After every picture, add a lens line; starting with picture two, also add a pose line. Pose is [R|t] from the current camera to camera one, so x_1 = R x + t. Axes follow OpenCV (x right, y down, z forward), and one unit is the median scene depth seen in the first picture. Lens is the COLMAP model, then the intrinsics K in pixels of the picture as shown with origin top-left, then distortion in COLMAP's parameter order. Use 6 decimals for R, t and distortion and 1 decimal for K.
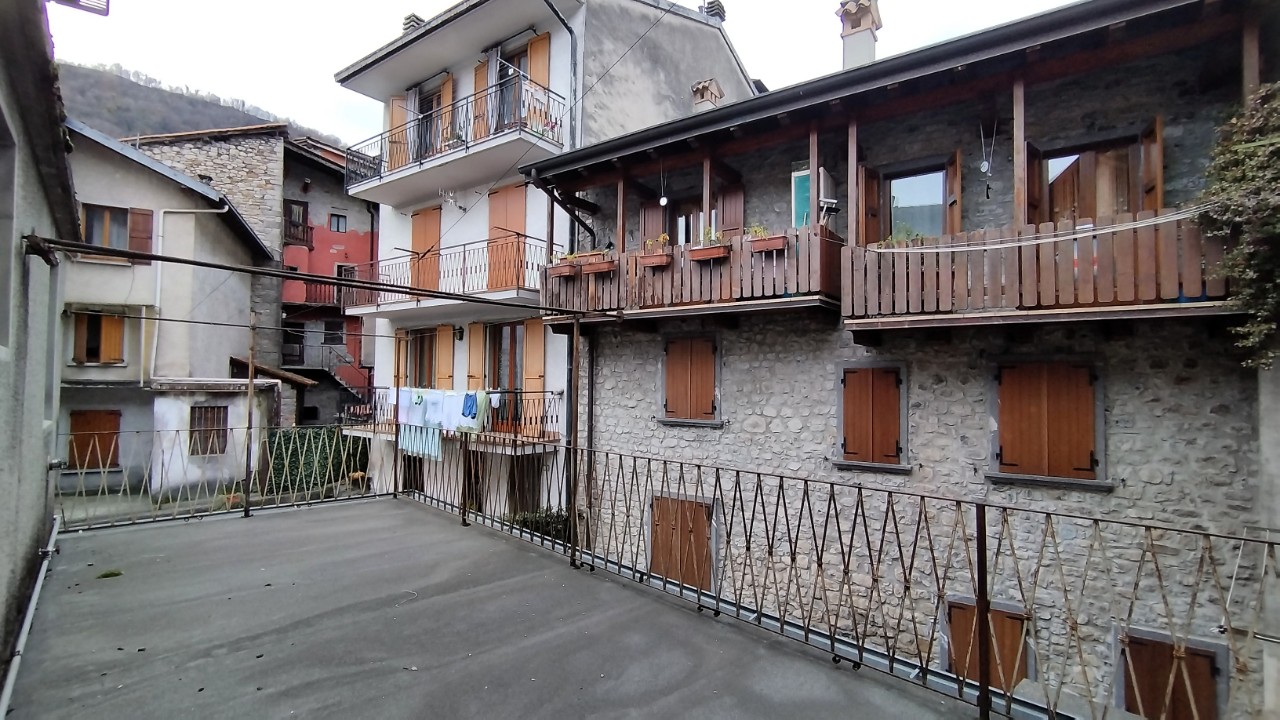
lens RADIAL K [[592.4, 0, 638.4], [0, 592.4, 363.9], [0, 0, 1]] dist [-0.001199, 0.000667]
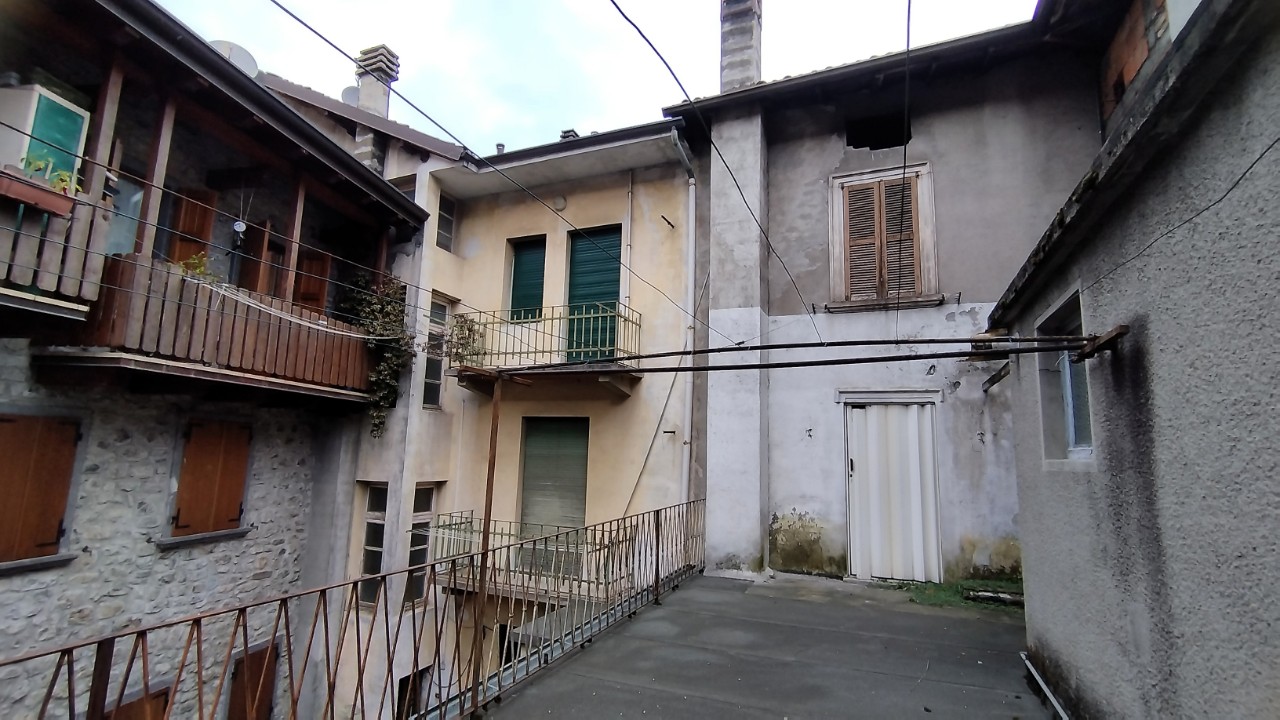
lens RADIAL K [[592.4, 0, 638.4], [0, 592.4, 363.9], [0, 0, 1]] dist [-0.001199, 0.000667]
pose [[-0.425702, 0.111258, 0.897997, -0.553285], [-0.066637, 0.985863, -0.153734, 0.007766], [-0.902406, -0.125285, -0.412270, 0.730746]]
